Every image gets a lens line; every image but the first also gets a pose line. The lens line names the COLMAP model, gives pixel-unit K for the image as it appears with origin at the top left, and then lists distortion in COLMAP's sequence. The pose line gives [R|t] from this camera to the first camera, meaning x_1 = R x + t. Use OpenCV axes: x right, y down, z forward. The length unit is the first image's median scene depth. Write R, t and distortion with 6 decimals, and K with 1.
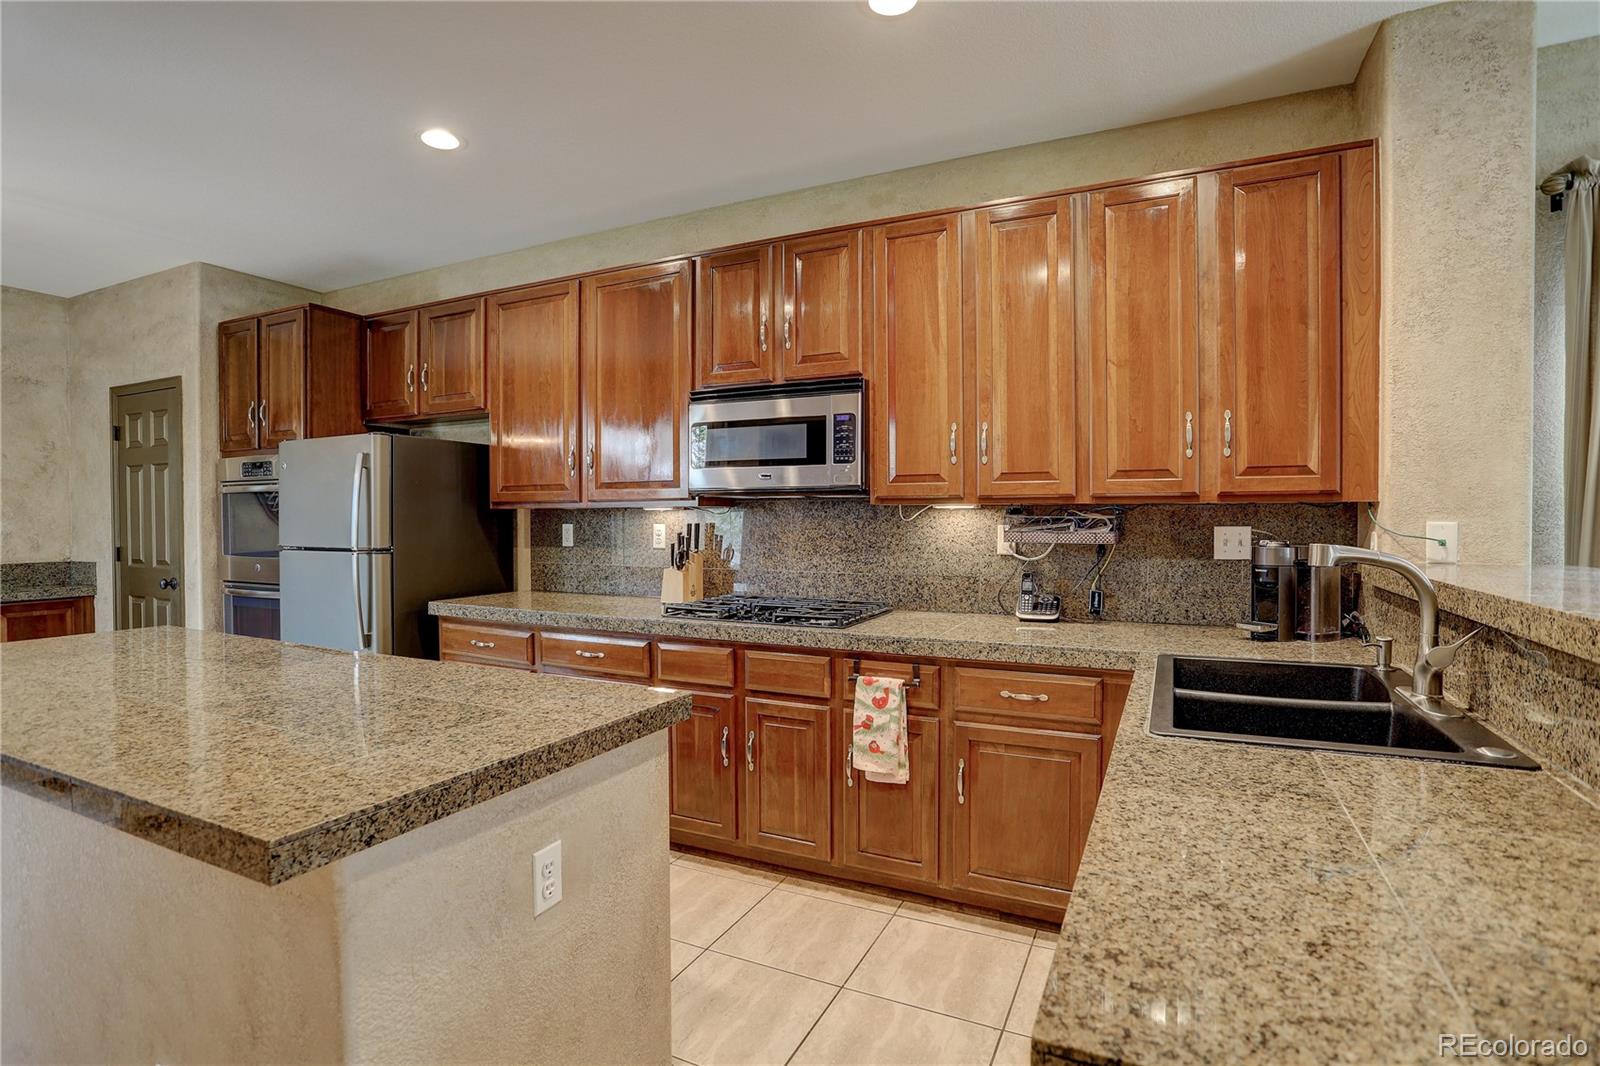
lens RADIAL K [[789.3, 0, 800.0], [0, 789.3, 533.0], [0, 0, 1]] dist [-0.075664, 0.031975]
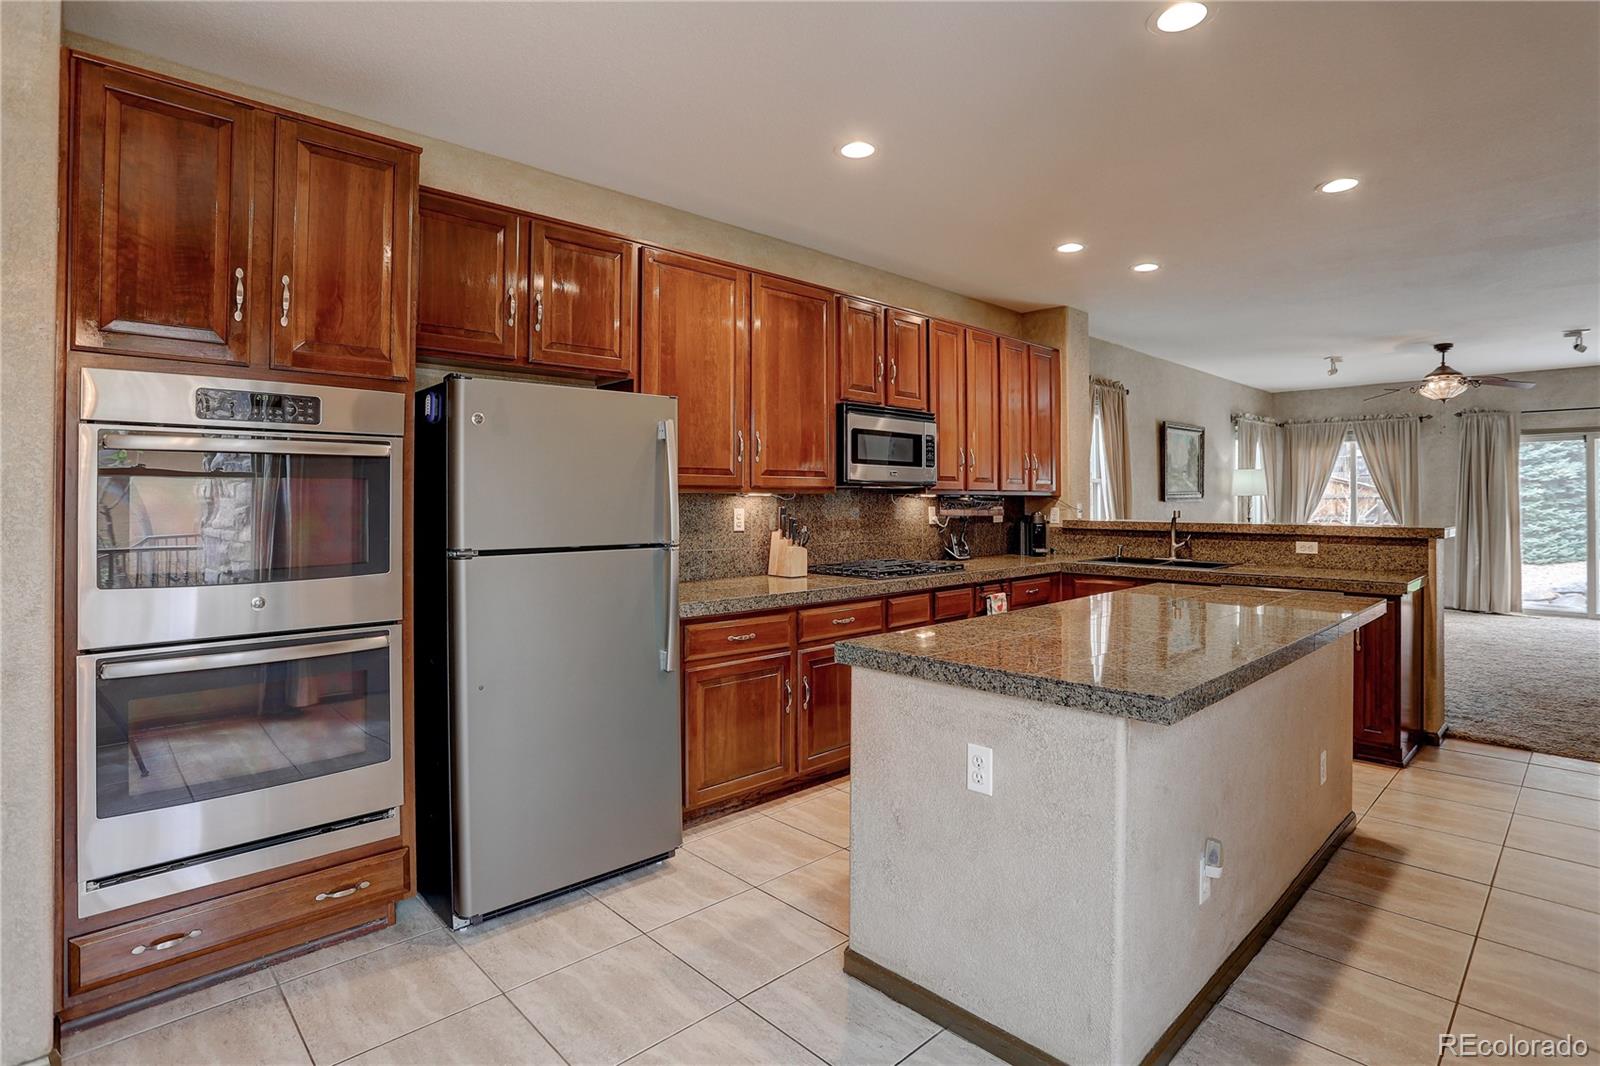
lens RADIAL K [[779.6, 0, 793.1], [0, 779.6, 493.2], [0, 0, 1]] dist [-0.067351, 0.024707]
pose [[0.354850, 0.009652, 0.934873, -1.232979], [0.018947, 0.999667, -0.017512, -0.013121], [-0.934731, 0.023927, 0.354549, 0.596340]]
